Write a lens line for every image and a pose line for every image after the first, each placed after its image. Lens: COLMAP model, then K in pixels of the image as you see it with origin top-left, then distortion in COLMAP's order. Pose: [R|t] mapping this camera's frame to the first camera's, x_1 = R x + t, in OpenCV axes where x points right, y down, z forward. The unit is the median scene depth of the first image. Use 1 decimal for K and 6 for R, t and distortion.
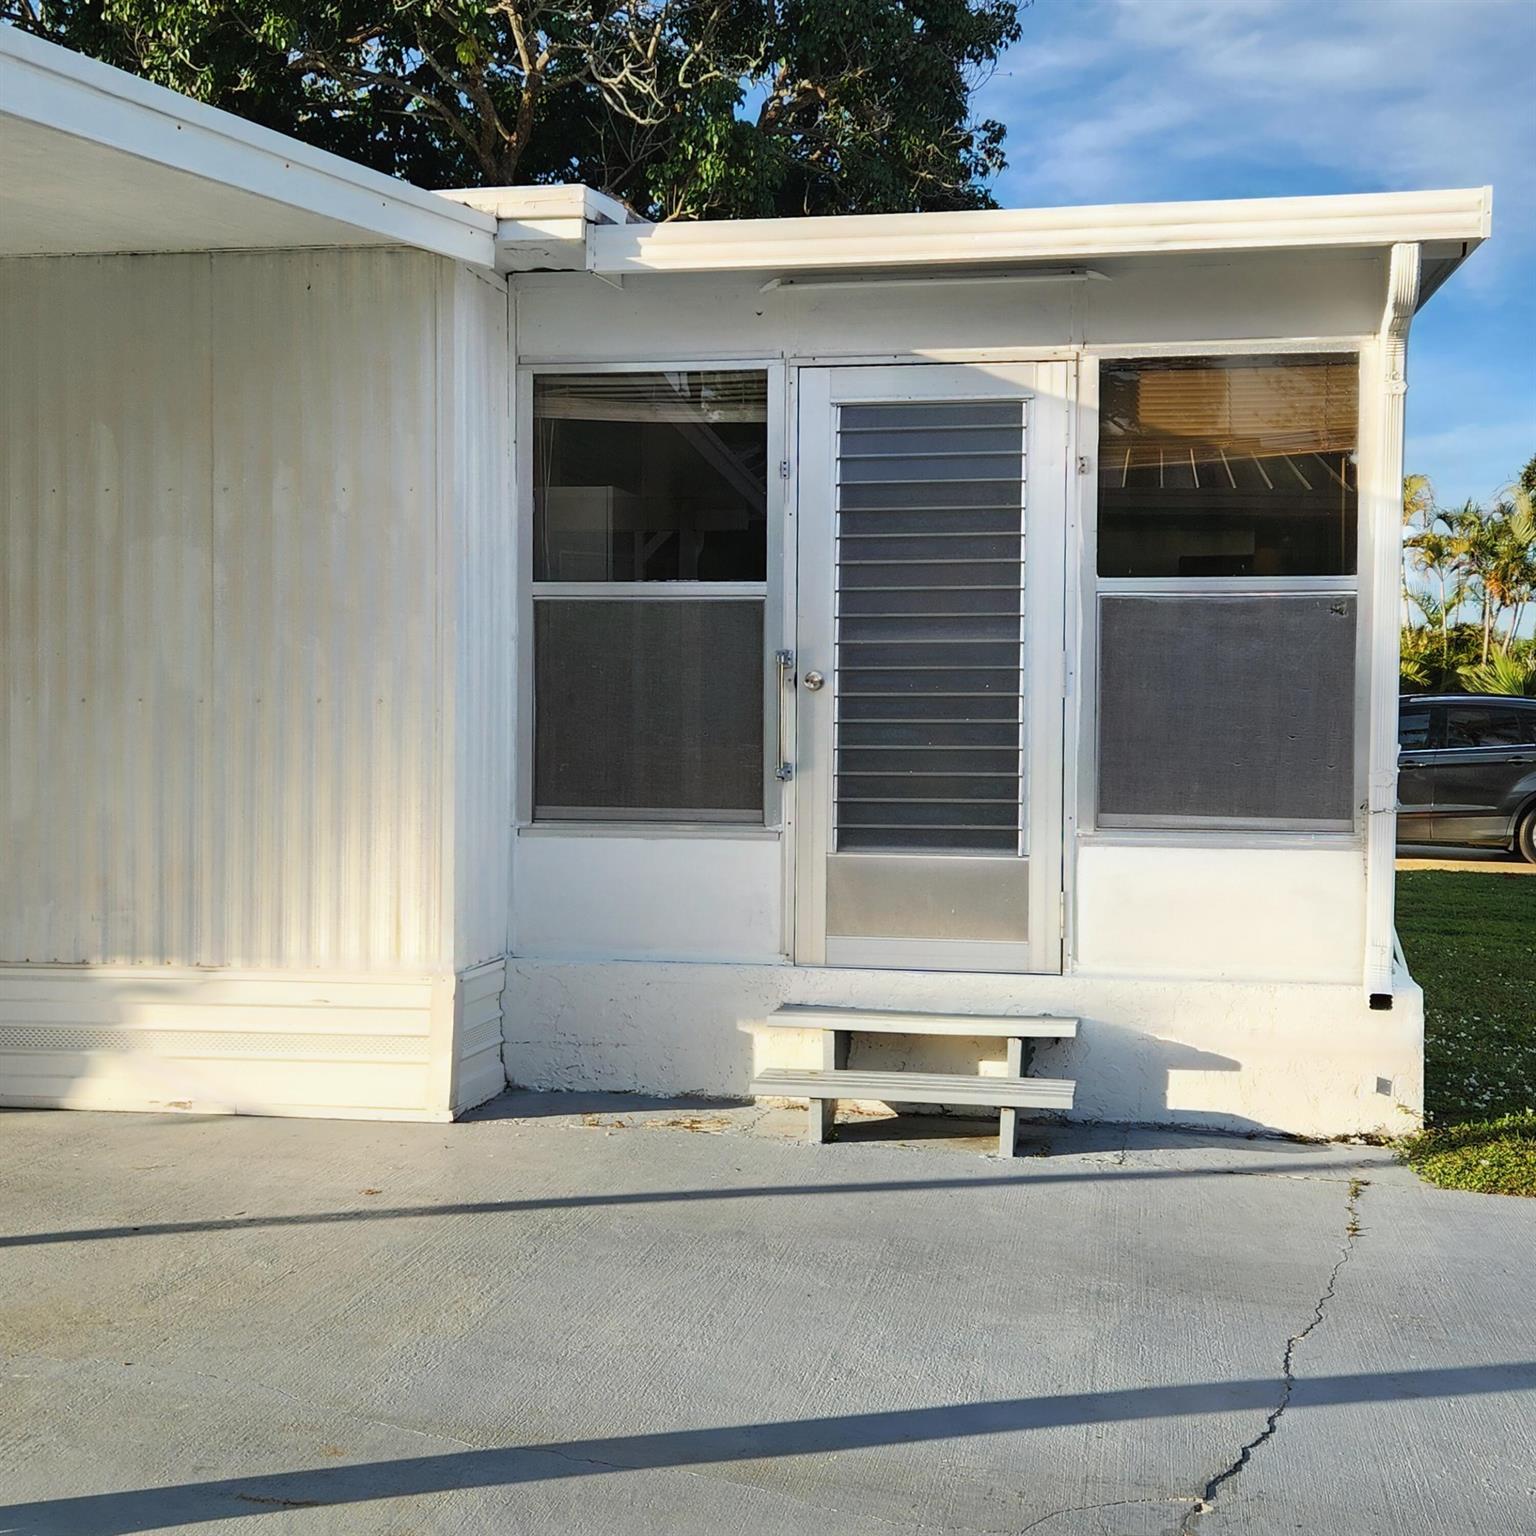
lens RADIAL K [[2023.6, 0, 684.6], [0, 2023.6, 767.4], [0, 0, 1]] dist [0.016191, 0.031010]
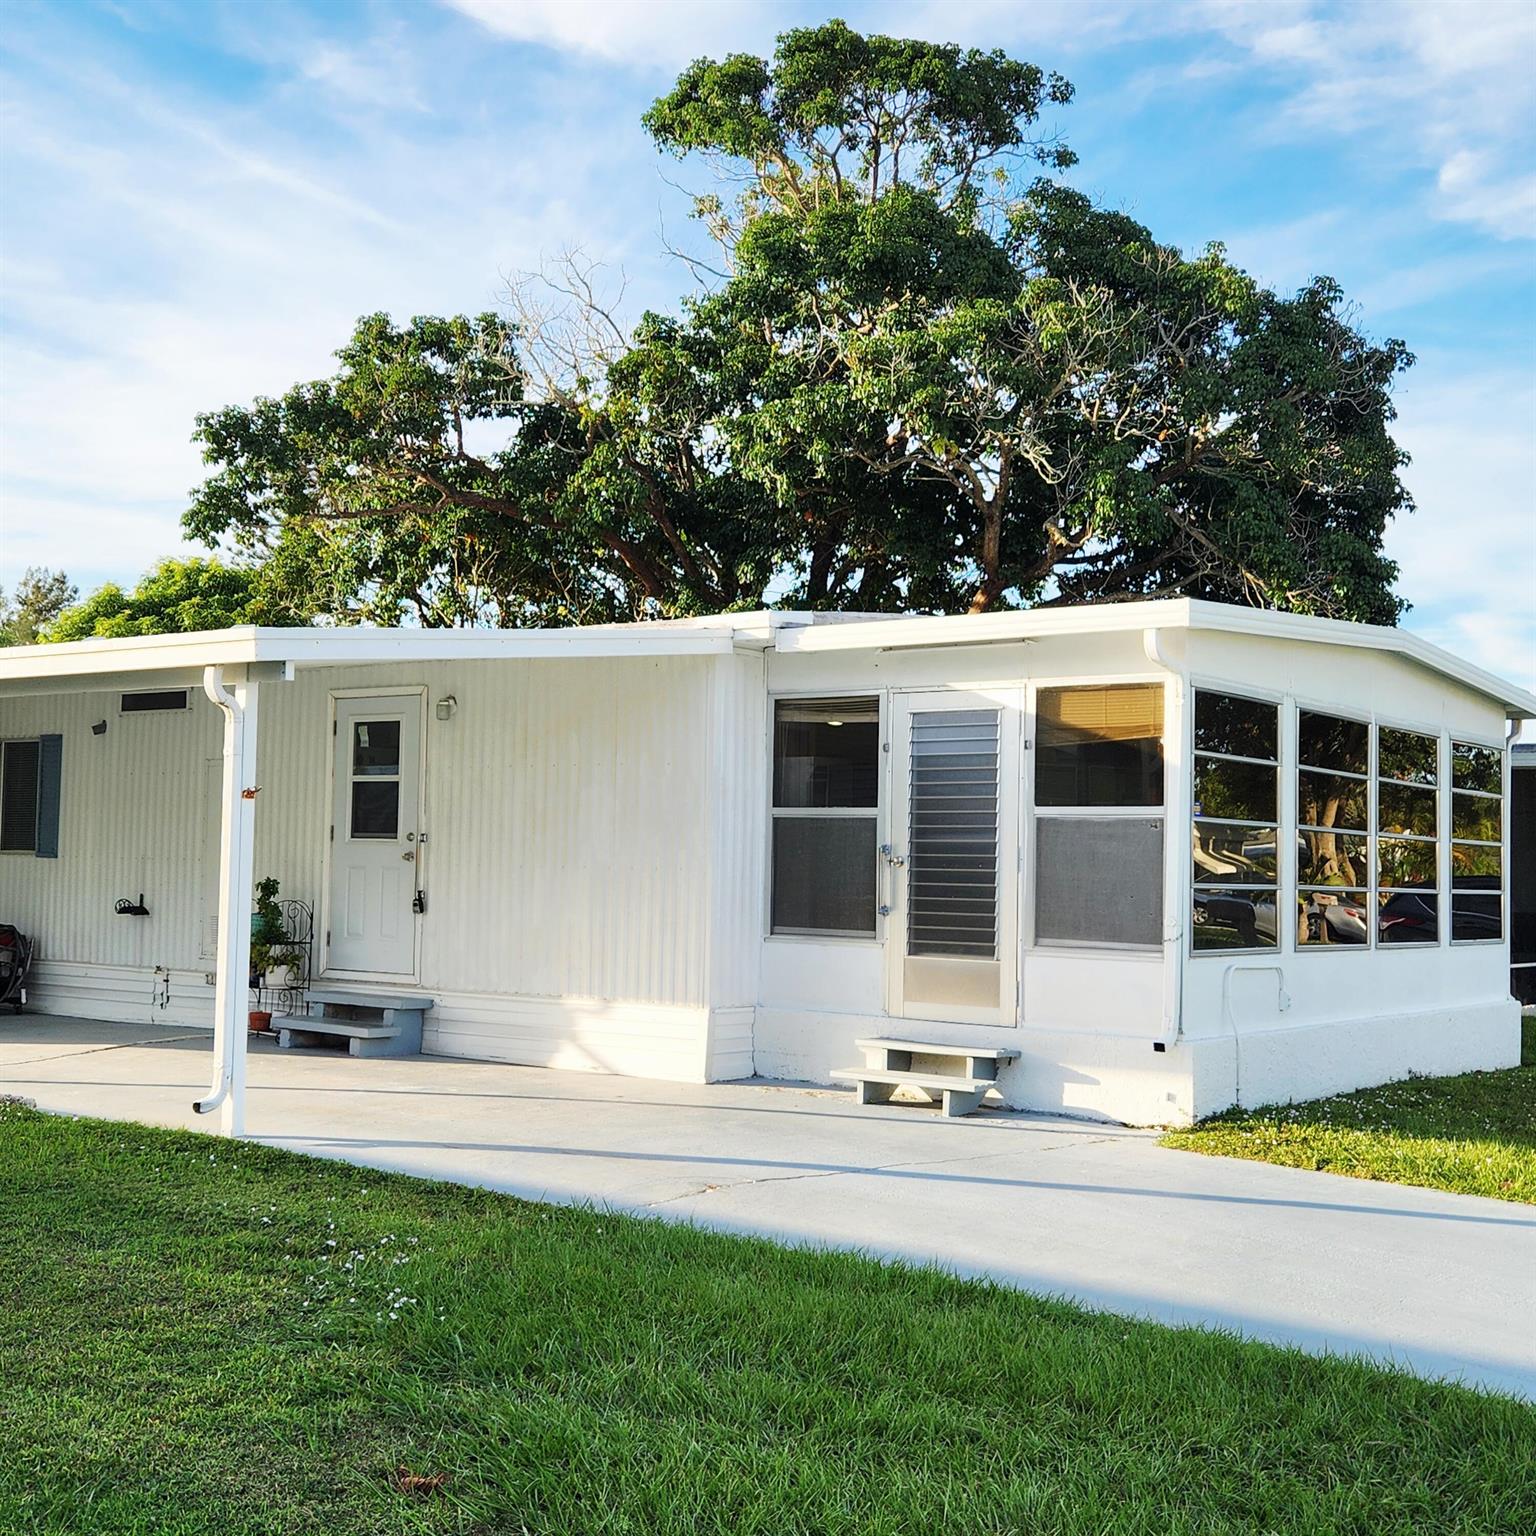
lens RADIAL K [[2023.6, 0, 684.6], [0, 2023.6, 767.4], [0, 0, 1]] dist [0.016191, 0.031010]
pose [[0.878262, -0.009948, -0.478076, 0.783189], [-0.027251, 0.997117, -0.070811, 0.007739], [0.477402, 0.075219, 0.875459, -0.725392]]
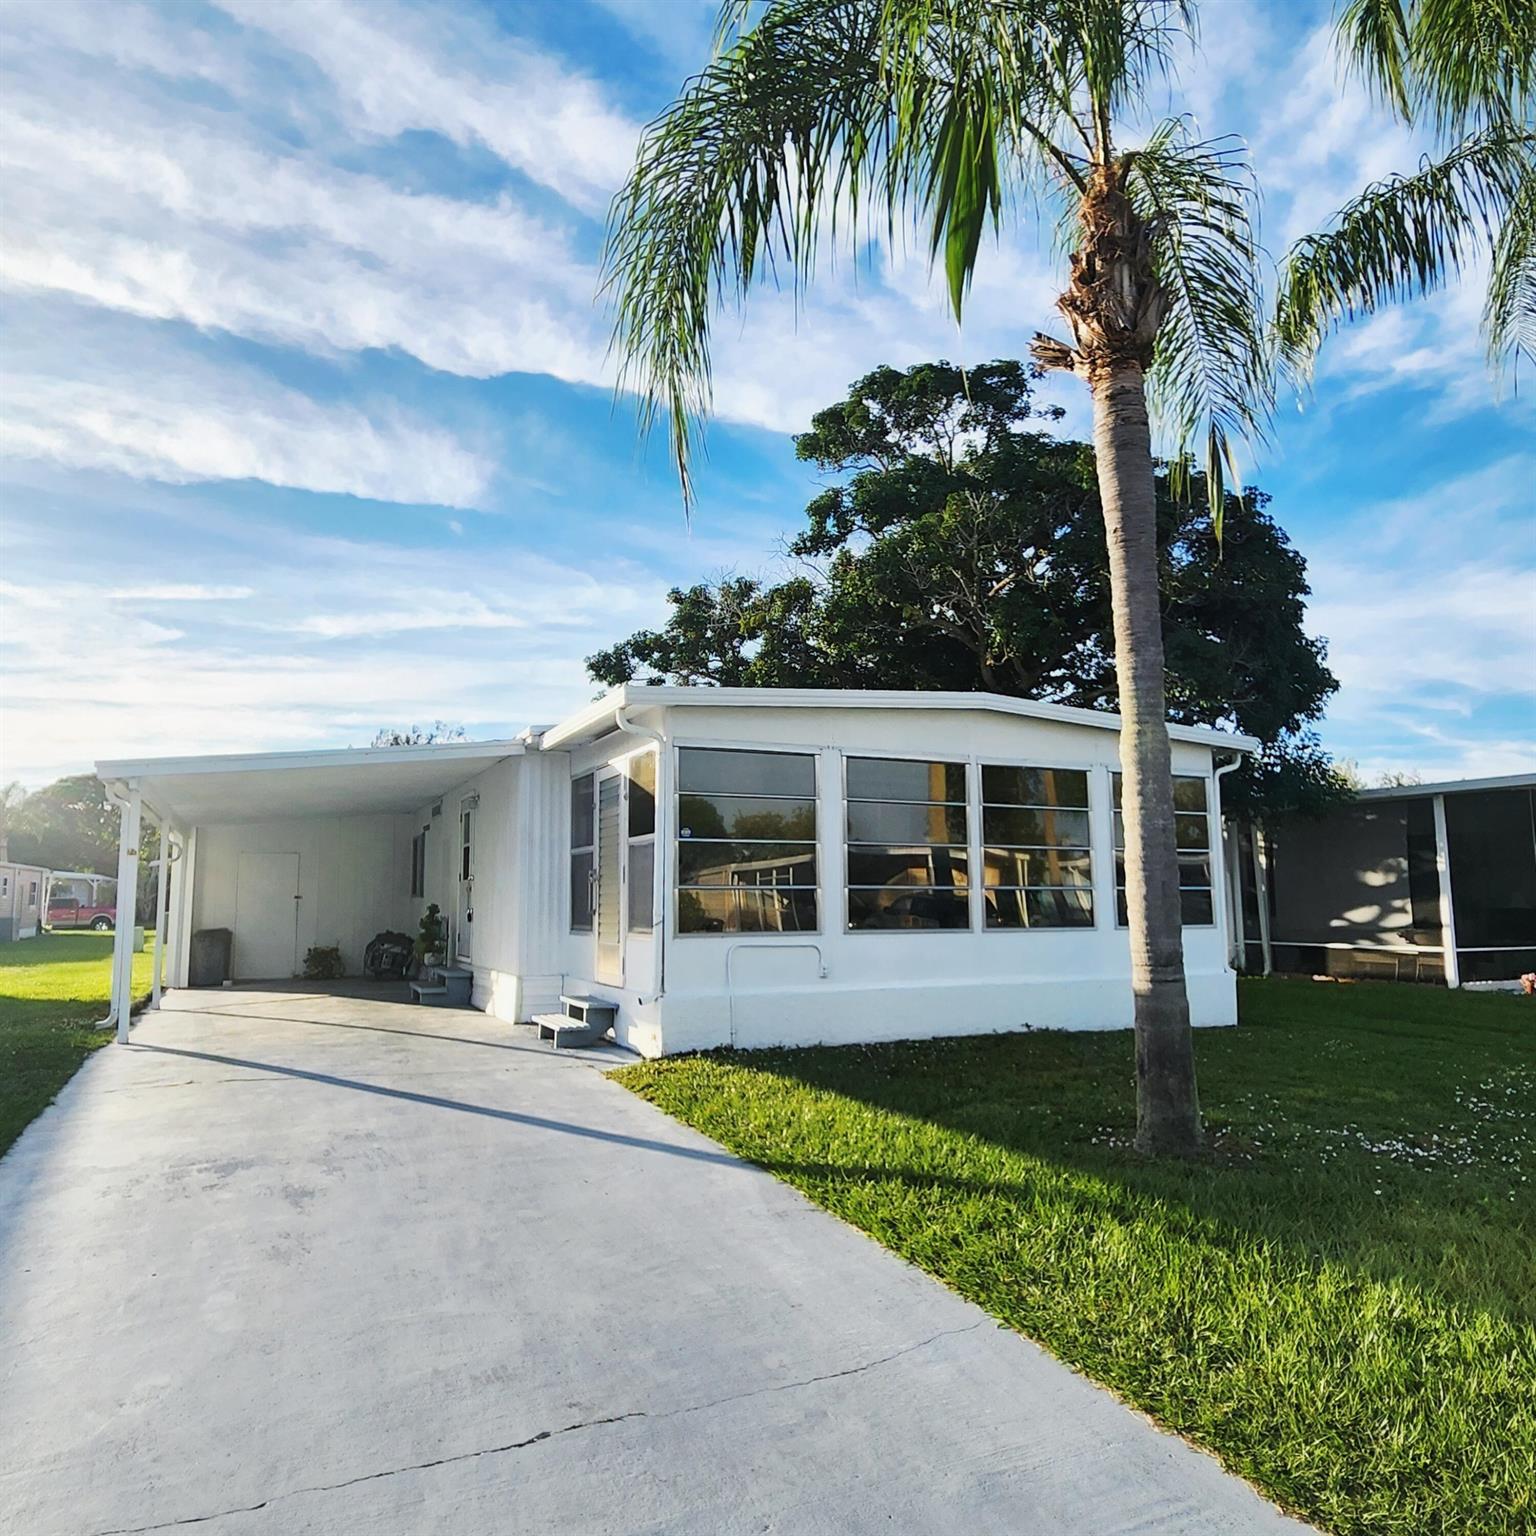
lens RADIAL K [[1080.8, 0, 768.0], [0, 1080.8, 768.0], [0, 0, 1]] dist [0.004946, 0.003443]
pose [[0.564625, -0.111065, -0.817841, 1.468604], [-0.005071, 0.990419, -0.138002, 0.010815], [0.825332, 0.082066, 0.558652, 0.339020]]
